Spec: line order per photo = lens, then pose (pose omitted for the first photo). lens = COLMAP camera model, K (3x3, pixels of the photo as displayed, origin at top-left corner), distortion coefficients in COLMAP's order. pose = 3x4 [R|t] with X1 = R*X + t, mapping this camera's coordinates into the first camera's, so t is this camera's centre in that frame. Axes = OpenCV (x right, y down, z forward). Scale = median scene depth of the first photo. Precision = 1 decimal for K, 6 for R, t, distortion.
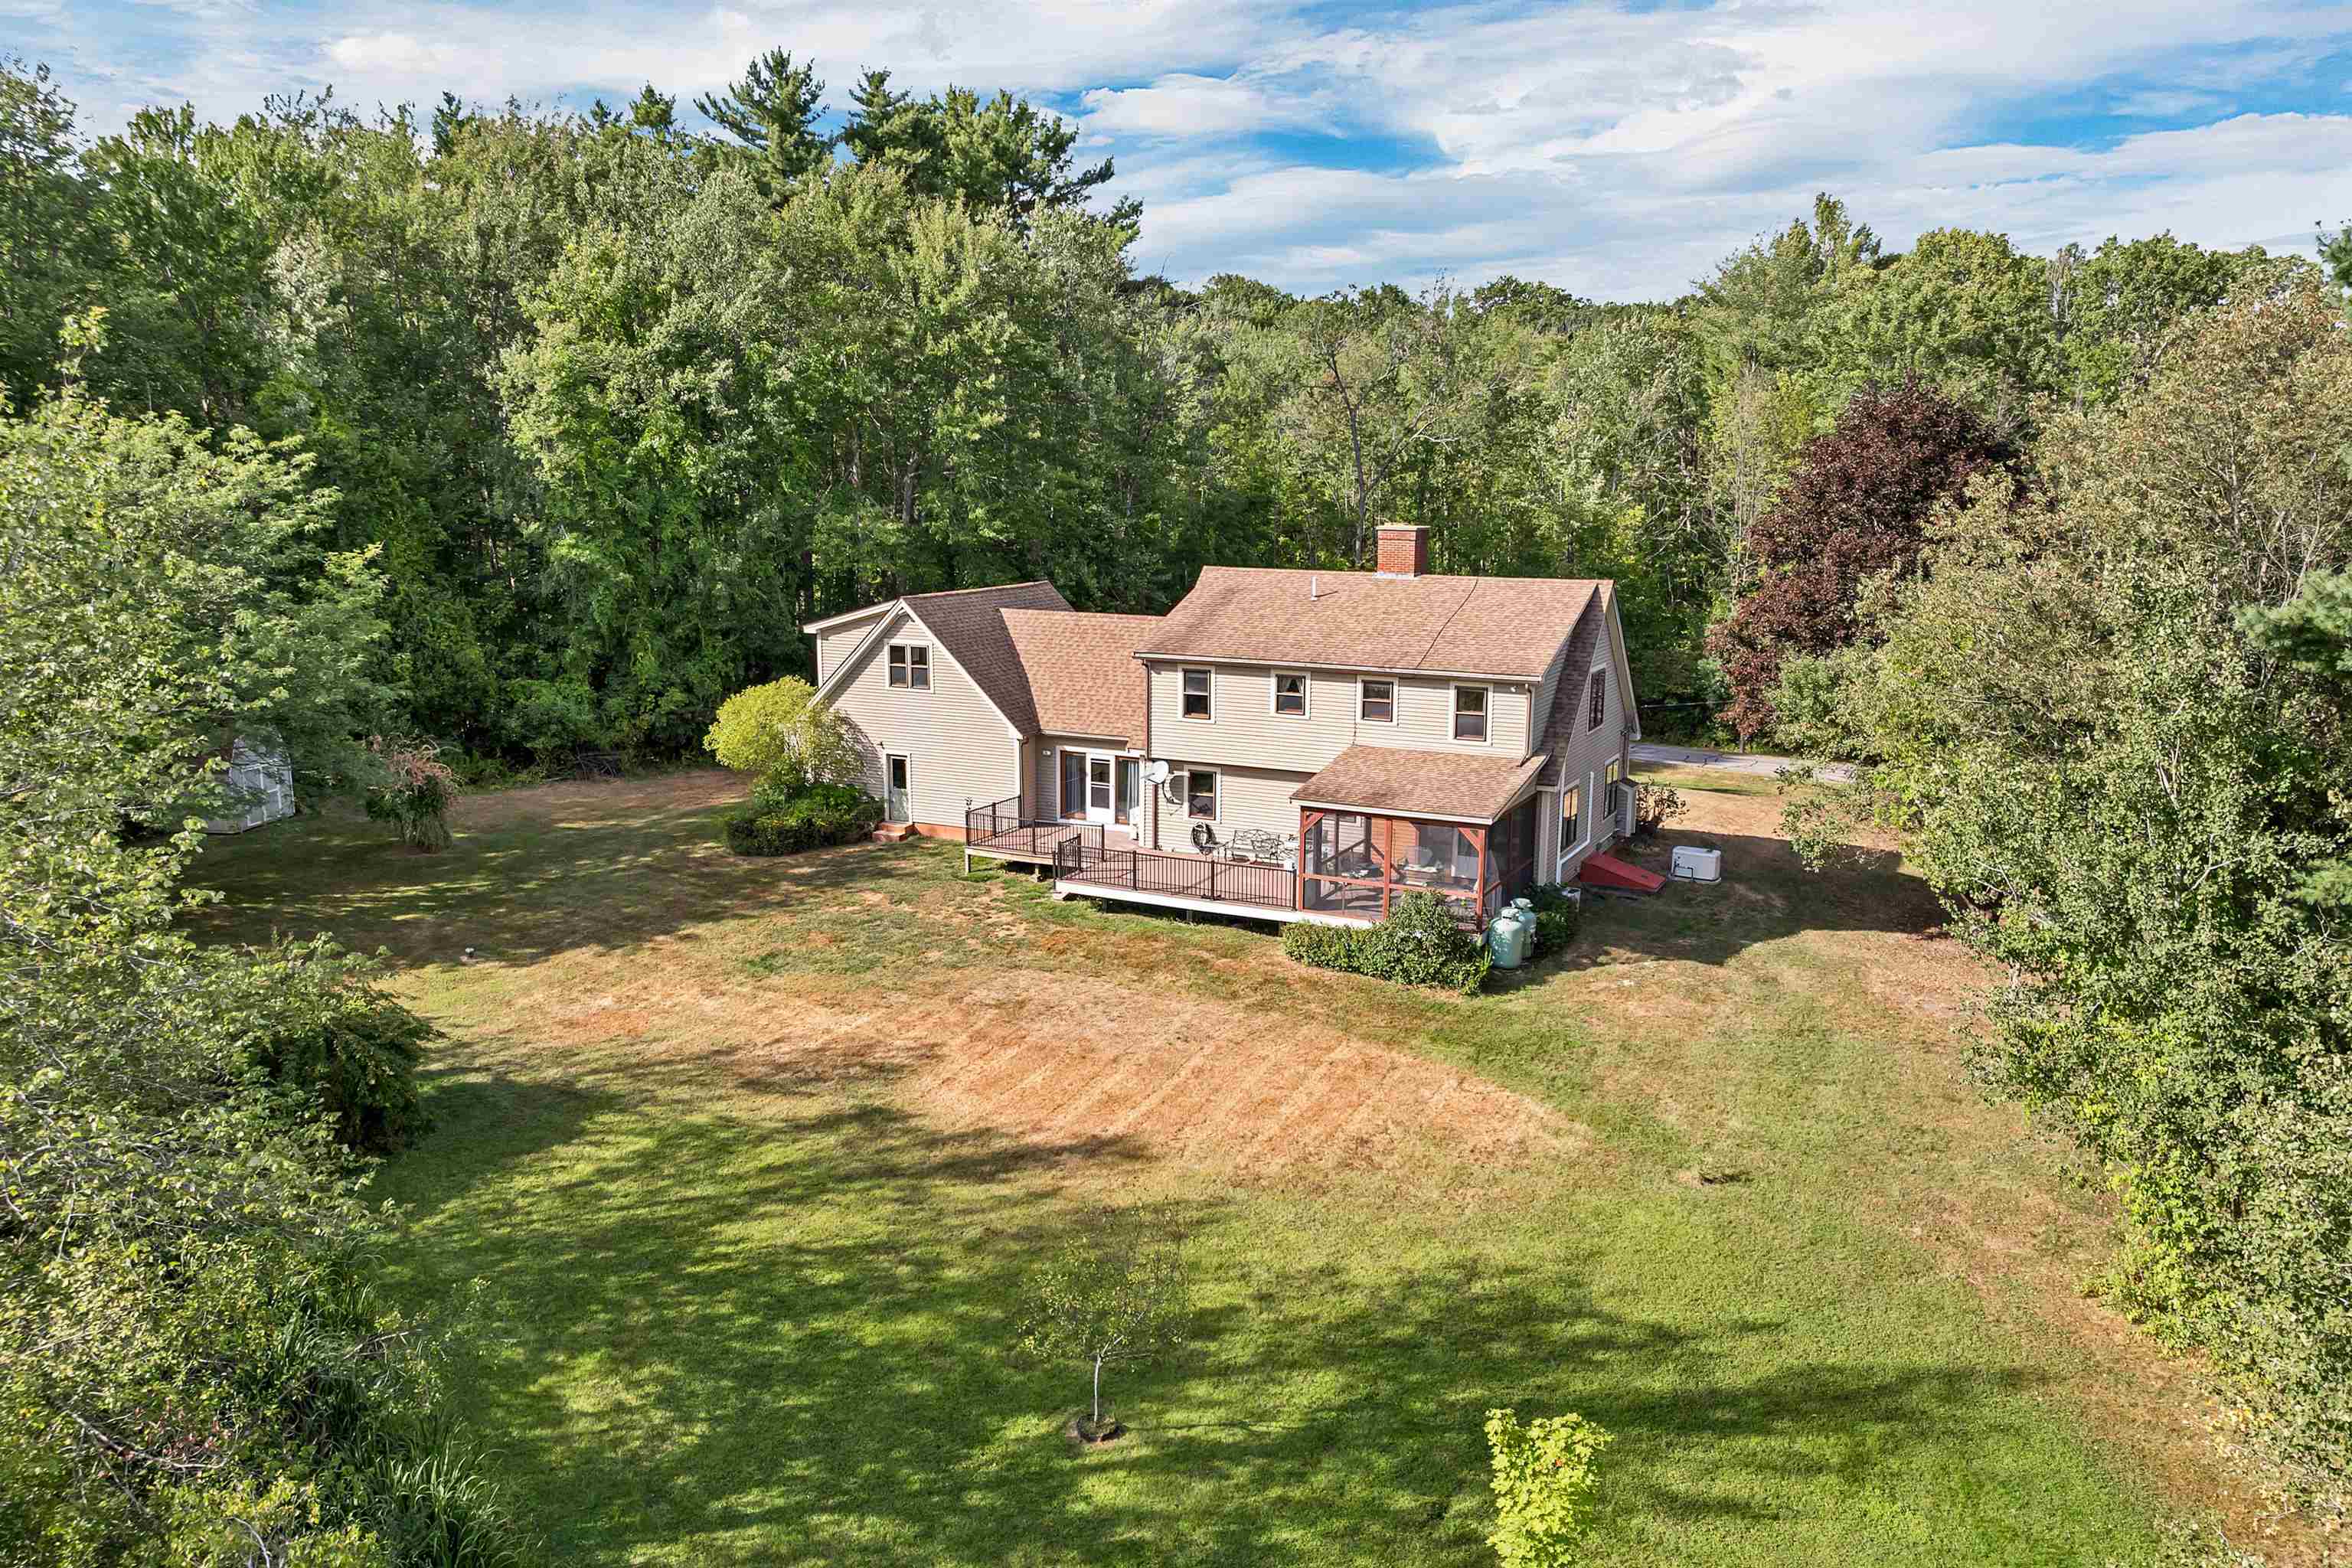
lens RADIAL K [[1700.0, 0, 1188.1], [0, 1700.0, 821.5], [0, 0, 1]] dist [-0.040132, -0.003448]
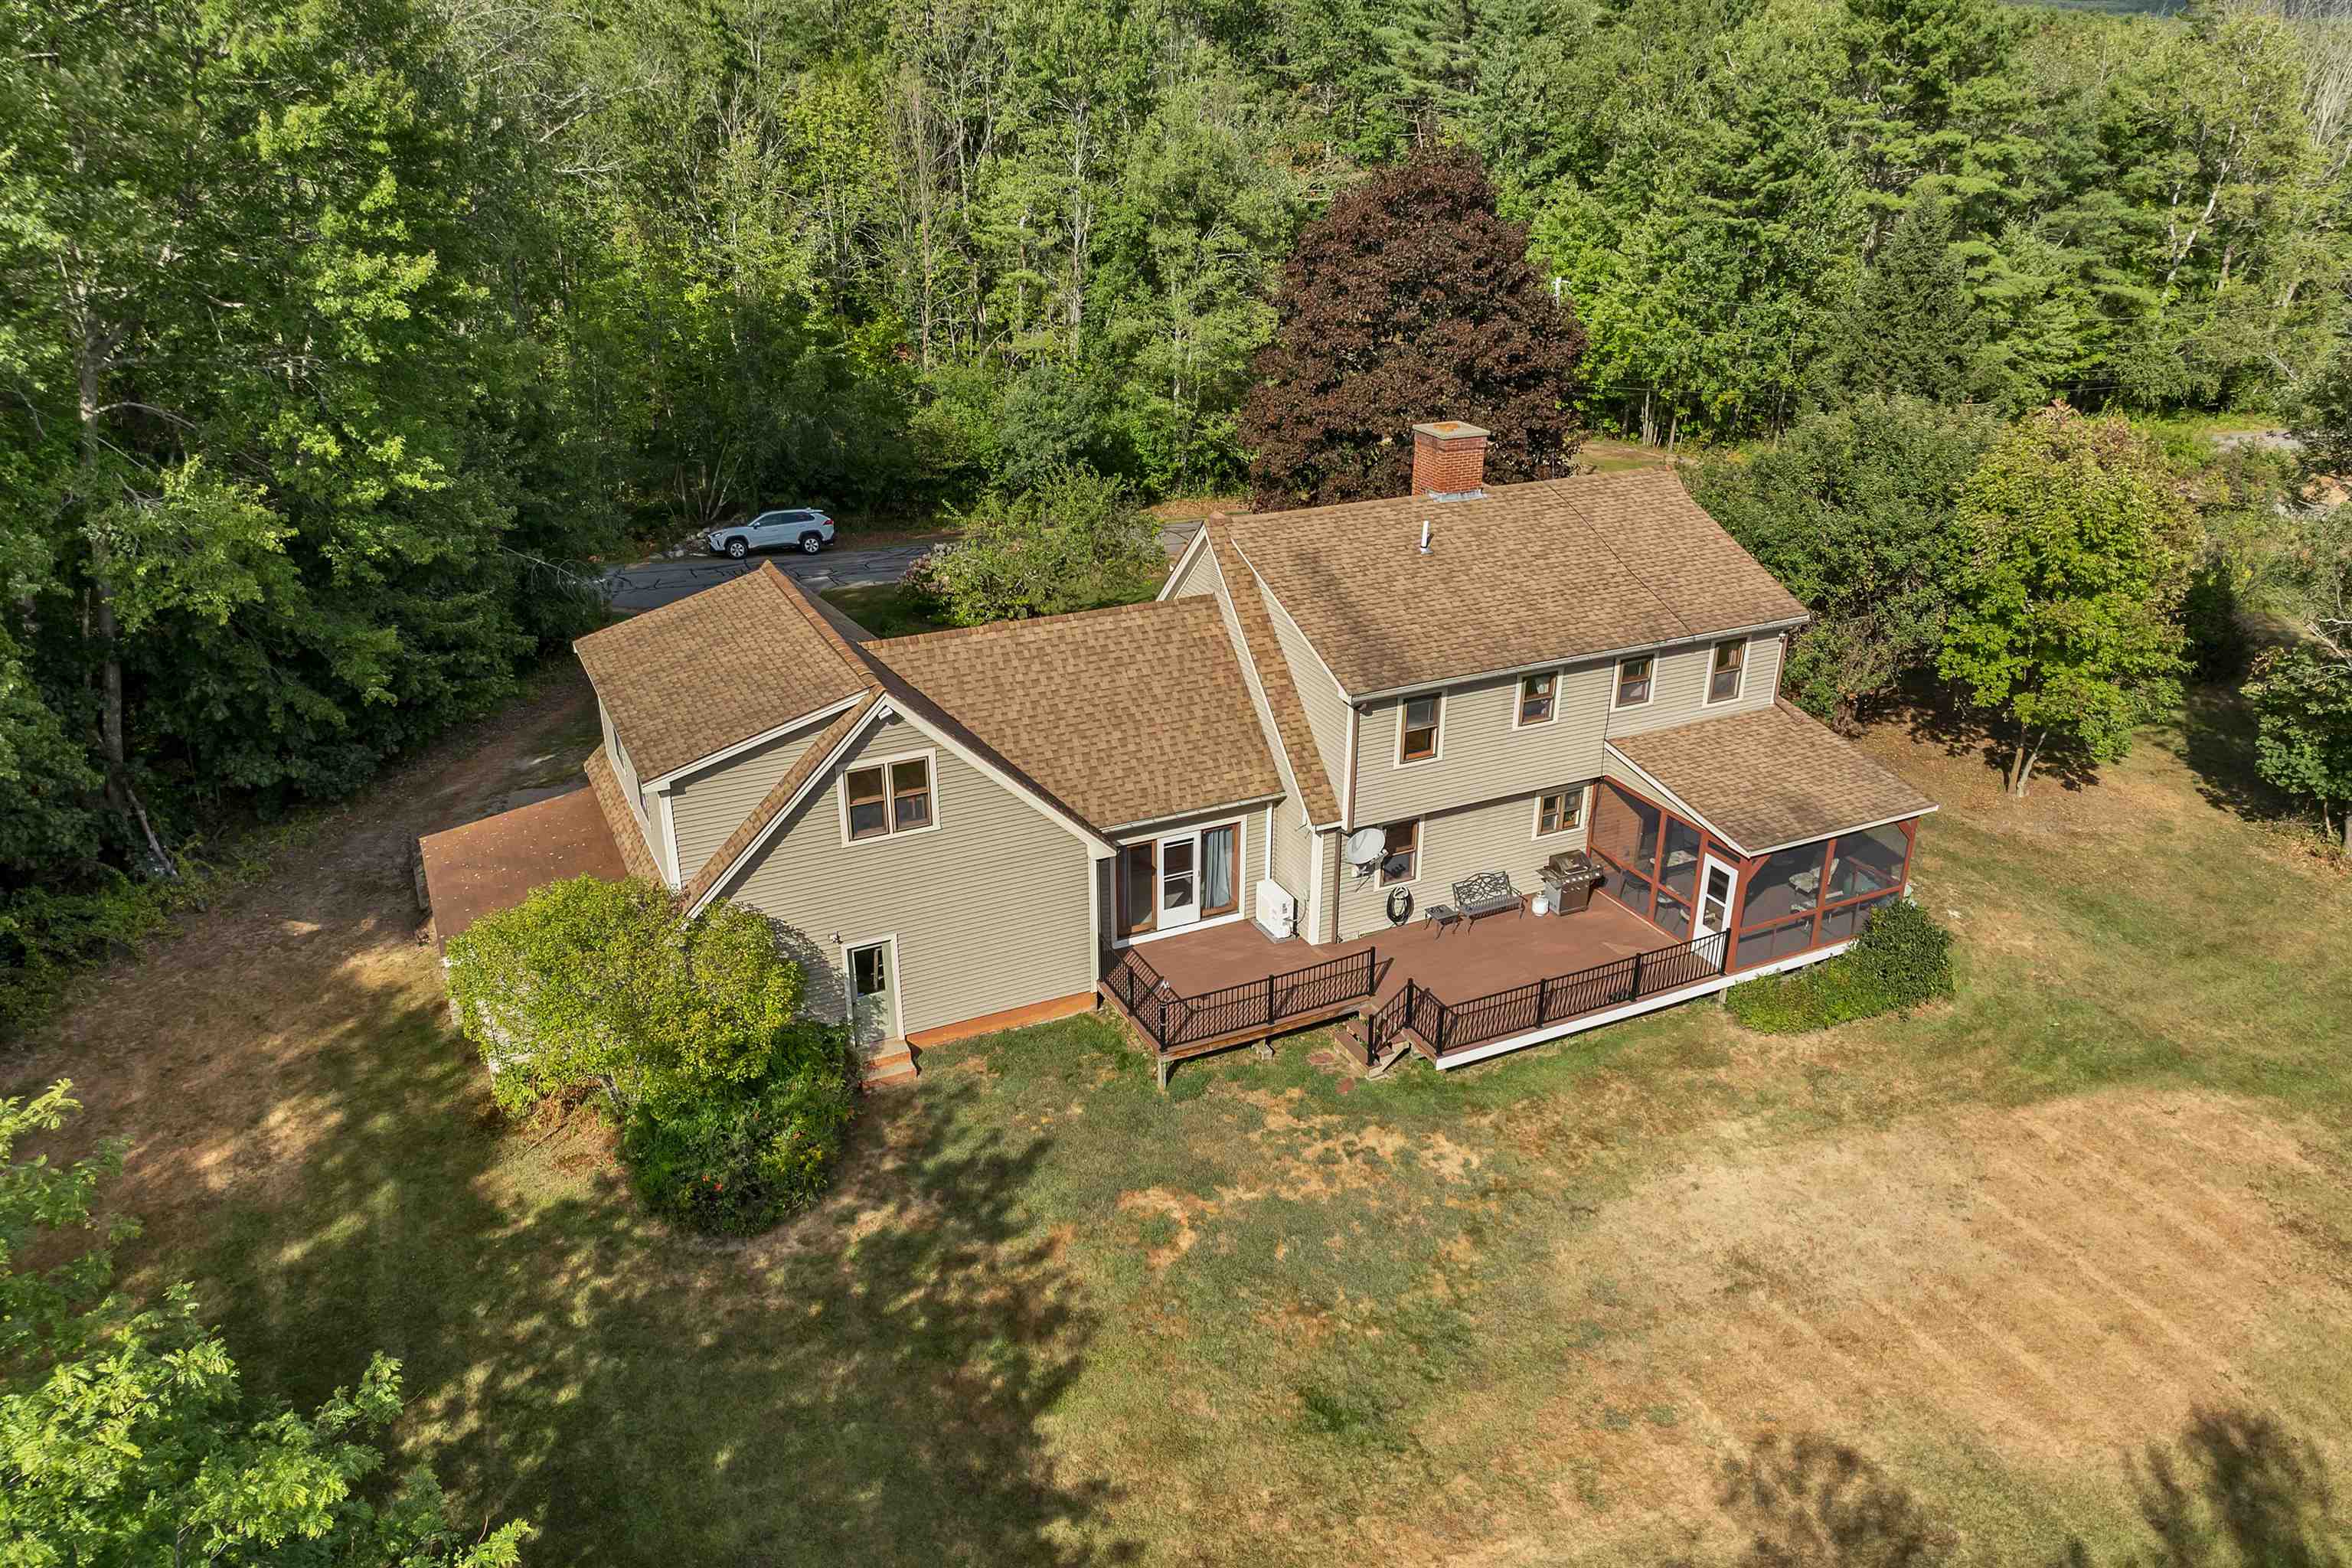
lens RADIAL K [[1700.0, 0, 1188.1], [0, 1700.0, 821.5], [0, 0, 1]] dist [-0.040132, -0.003448]
pose [[0.600651, -0.337216, 0.724916, -0.568890], [0.156518, 0.938751, 0.307000, -0.265810], [-0.784041, -0.070937, 0.616642, 0.620953]]
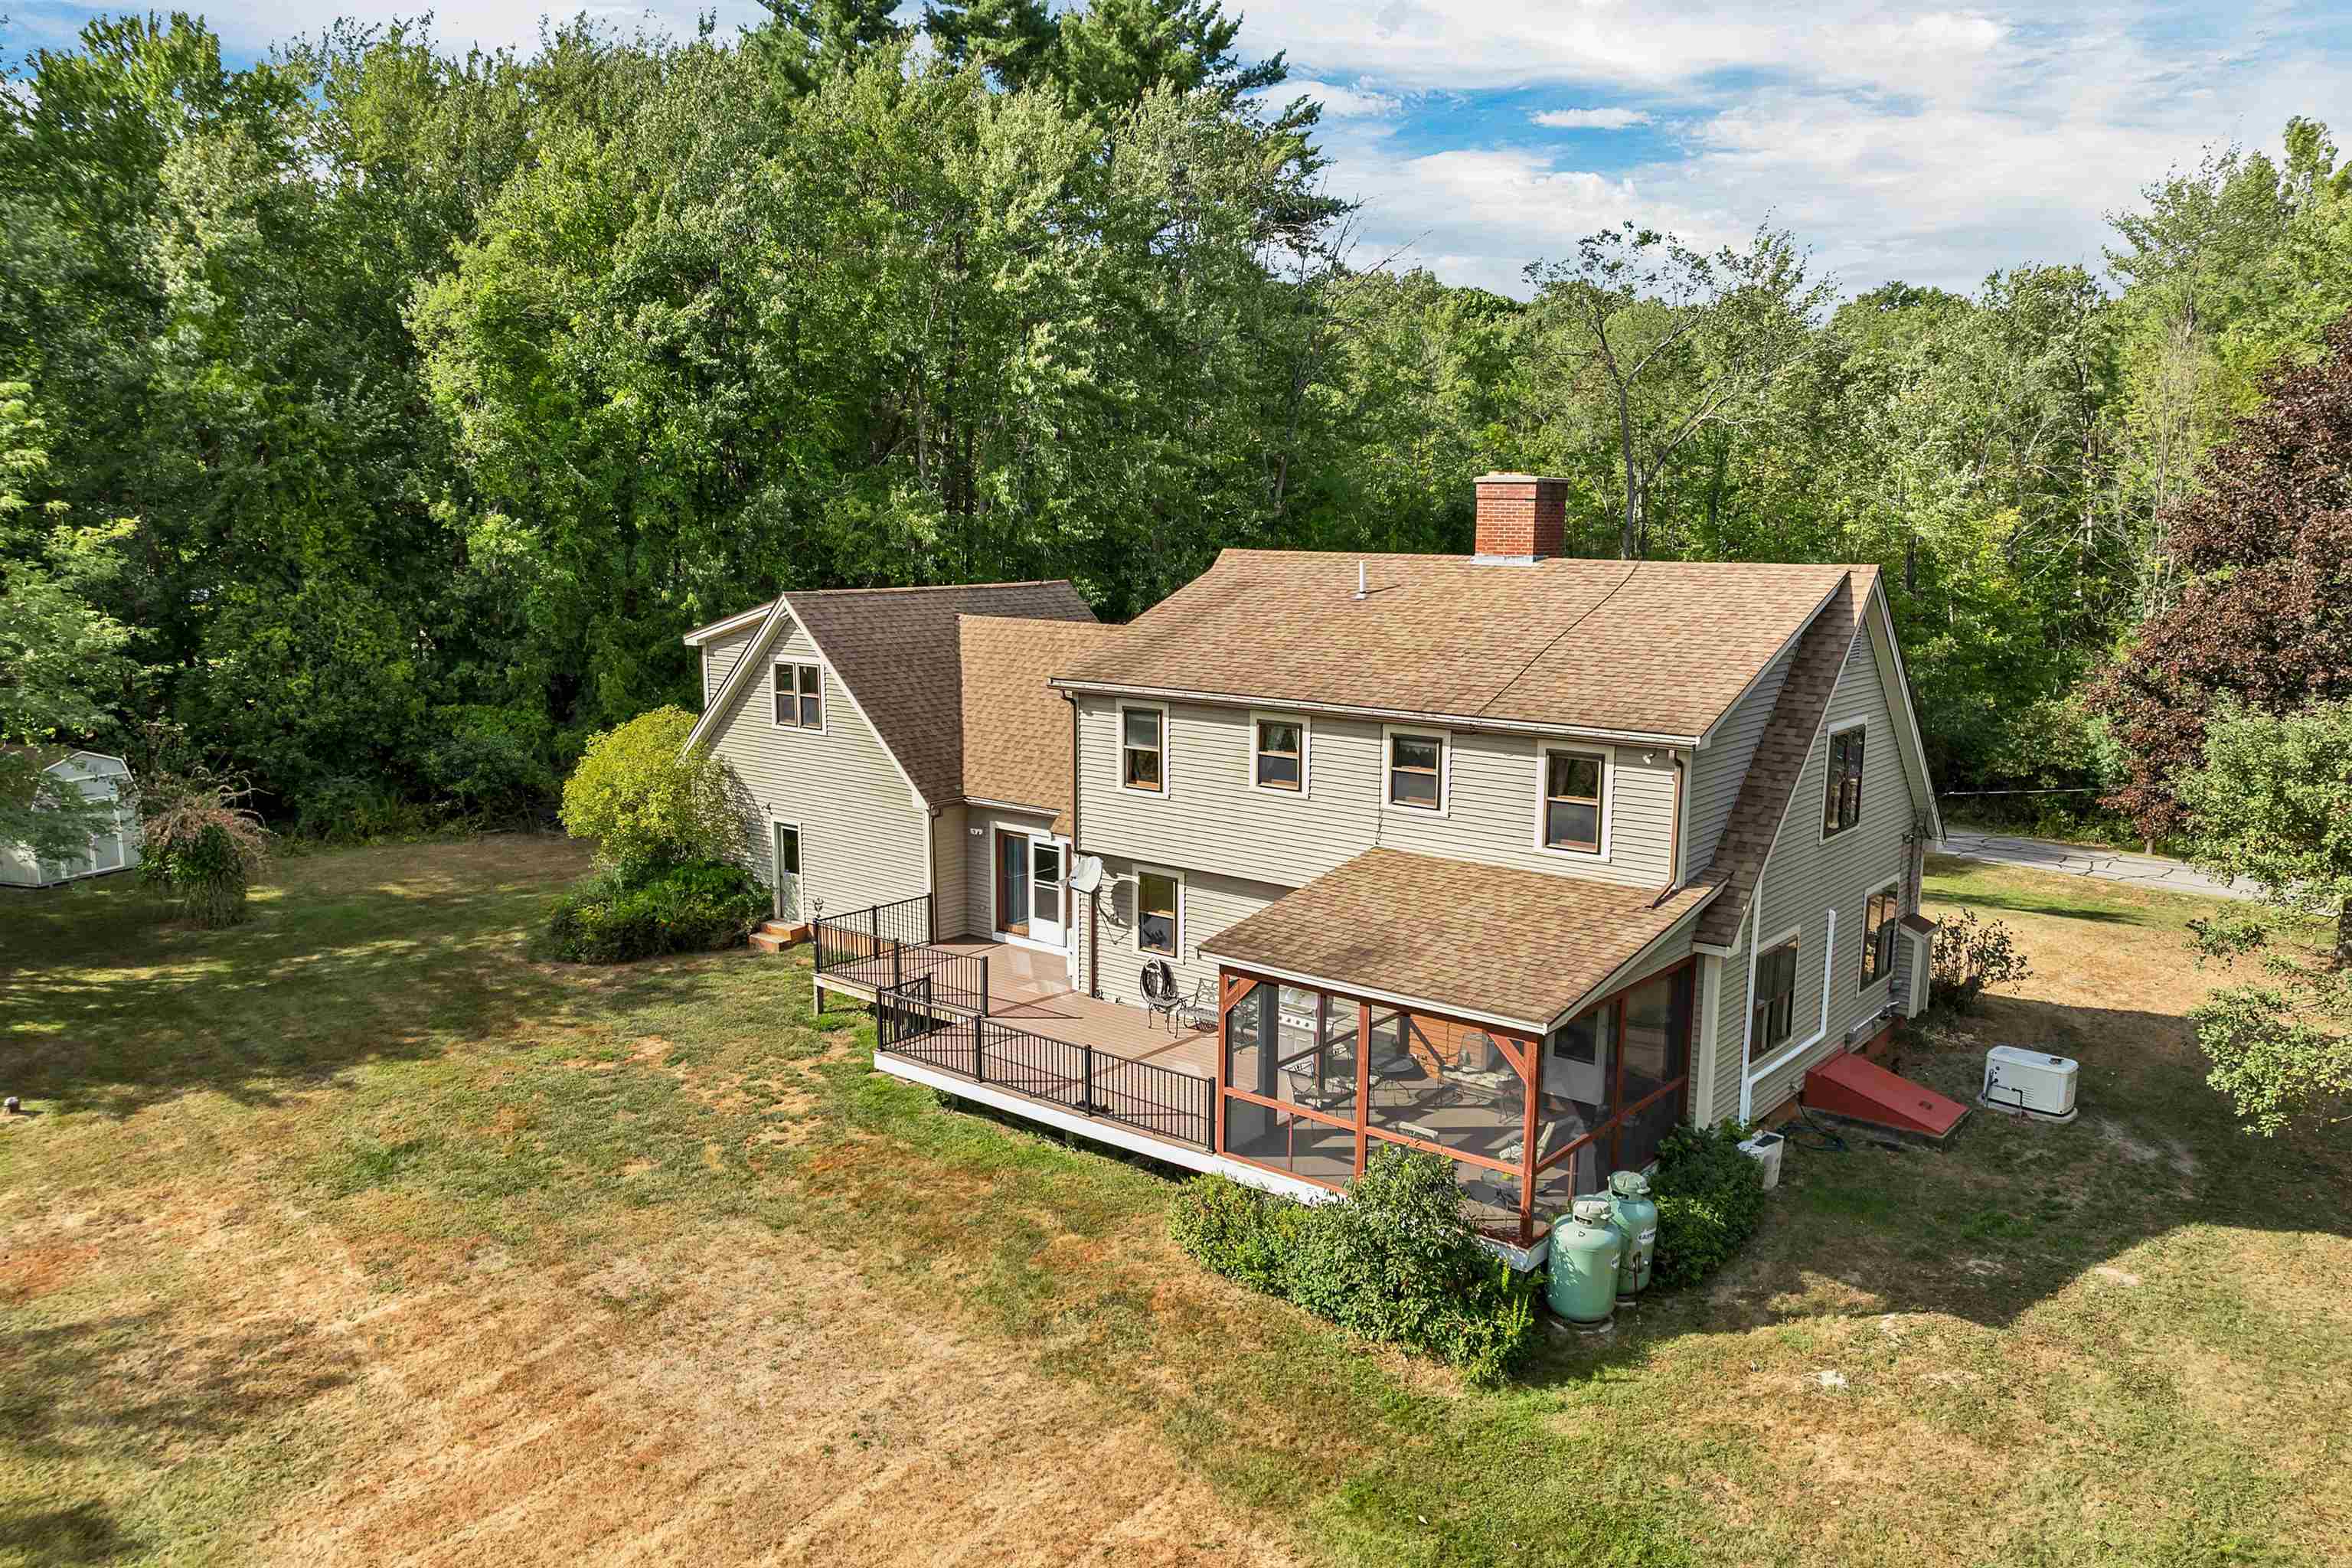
lens RADIAL K [[1700.0, 0, 1188.1], [0, 1700.0, 821.5], [0, 0, 1]] dist [-0.040132, -0.003448]
pose [[0.976360, 0.038637, -0.212668, 0.146407], [-0.044209, 0.998791, -0.021506, -0.036395], [0.211579, 0.030400, 0.976888, 0.406891]]
